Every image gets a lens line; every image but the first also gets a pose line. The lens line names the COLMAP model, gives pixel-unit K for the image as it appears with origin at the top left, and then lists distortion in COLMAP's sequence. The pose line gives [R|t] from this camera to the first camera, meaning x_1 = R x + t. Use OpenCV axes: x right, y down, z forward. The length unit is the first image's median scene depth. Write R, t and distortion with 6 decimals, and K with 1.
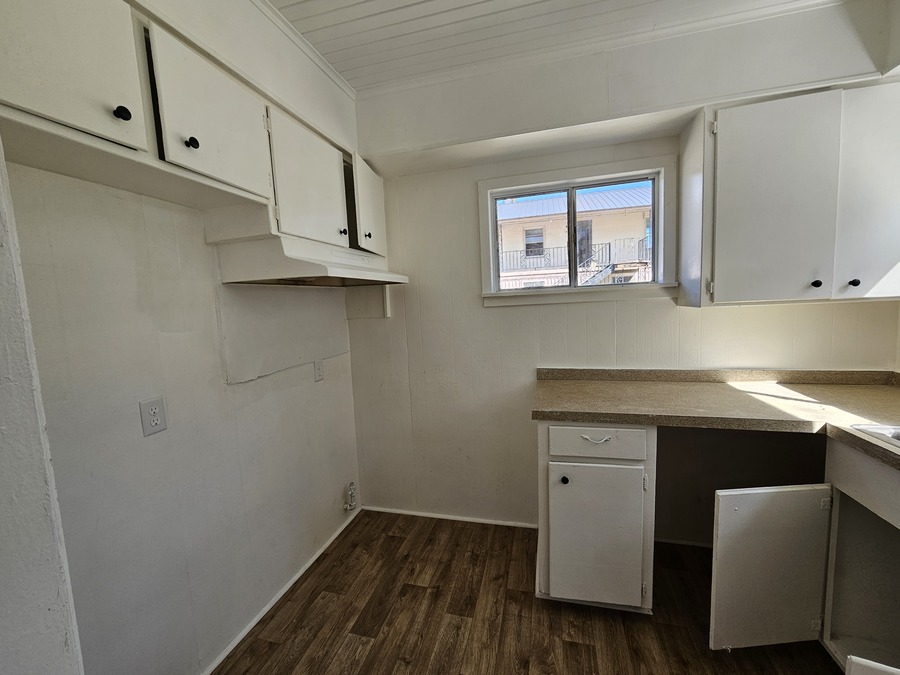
lens RADIAL K [[370.7, 0, 448.6], [0, 370.7, 337.1], [0, 0, 1]] dist [-0.003138, -0.000406]
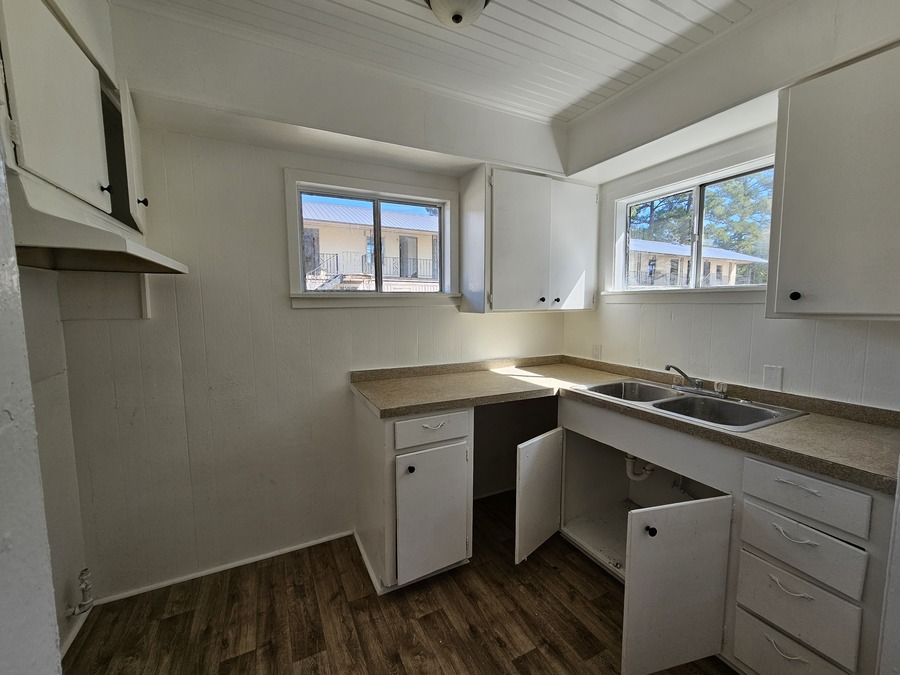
lens RADIAL K [[370.4, 0, 450.0], [0, 370.4, 337.5], [0, 0, 1]] dist [-0.000010, 0.000100]
pose [[0.747094, -0.018789, 0.664453, -0.270244], [0.032649, 0.999431, -0.008448, 0.011956], [-0.663916, 0.028005, 0.747283, 0.090932]]
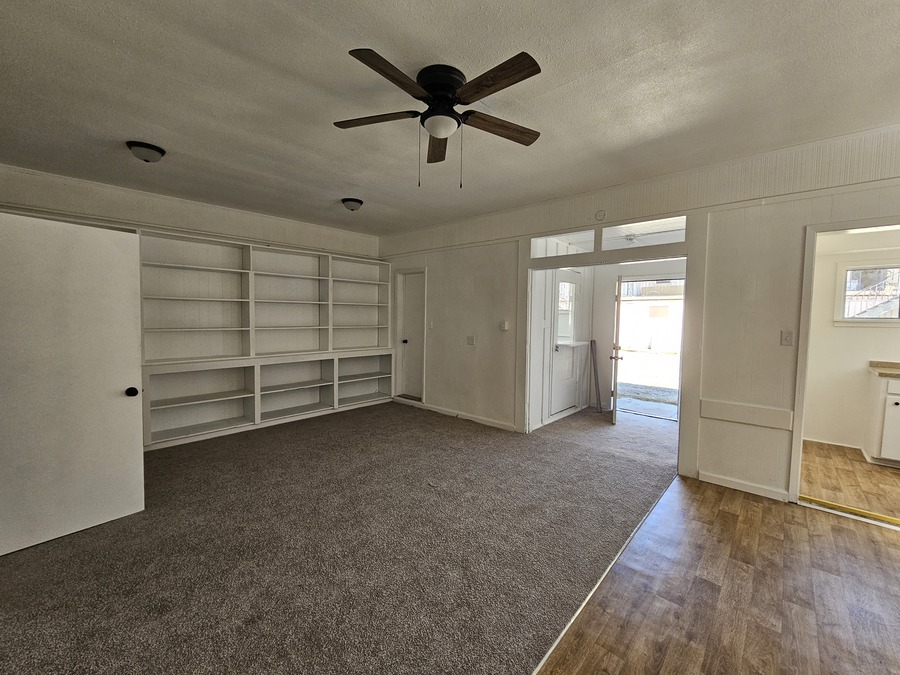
lens RADIAL K [[371.8, 0, 450.0], [0, 371.8, 337.5], [0, 0, 1]] dist [-0.001212, 0.000313]
pose [[0.884904, 0.091298, -0.456737, -0.972718], [-0.104365, 0.994533, -0.003401, 0.236792], [0.453930, 0.050677, 0.889595, -2.014884]]
